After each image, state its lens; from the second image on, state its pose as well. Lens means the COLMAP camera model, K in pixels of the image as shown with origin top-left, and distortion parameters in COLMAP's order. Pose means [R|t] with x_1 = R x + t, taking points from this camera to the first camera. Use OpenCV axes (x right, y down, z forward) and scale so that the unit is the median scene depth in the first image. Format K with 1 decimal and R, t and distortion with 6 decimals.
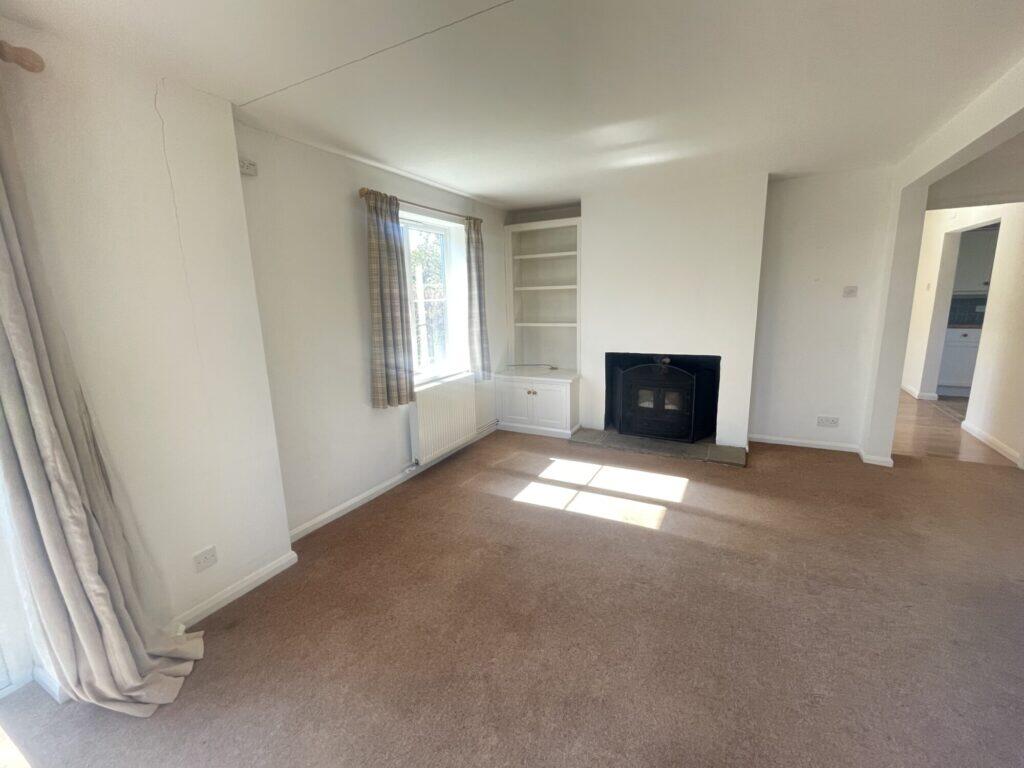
lens RADIAL K [[438.3, 0, 512.0], [0, 438.3, 384.0], [0, 0, 1]] dist [-0.000566, -0.000193]
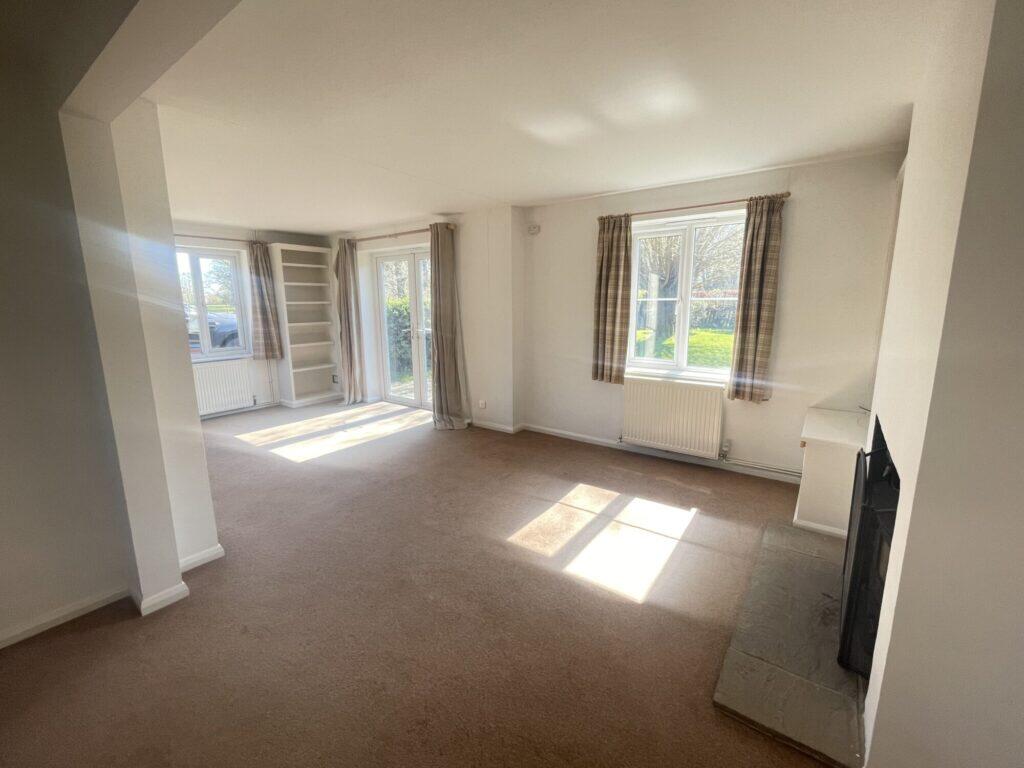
lens RADIAL K [[438.3, 0, 512.0], [0, 438.3, 384.0], [0, 0, 1]] dist [-0.000566, -0.000193]
pose [[-0.132070, 0.210425, -0.968648, 0.964884], [-0.186750, 0.954426, 0.232797, -0.183165], [0.973490, 0.211641, -0.086755, 0.821457]]
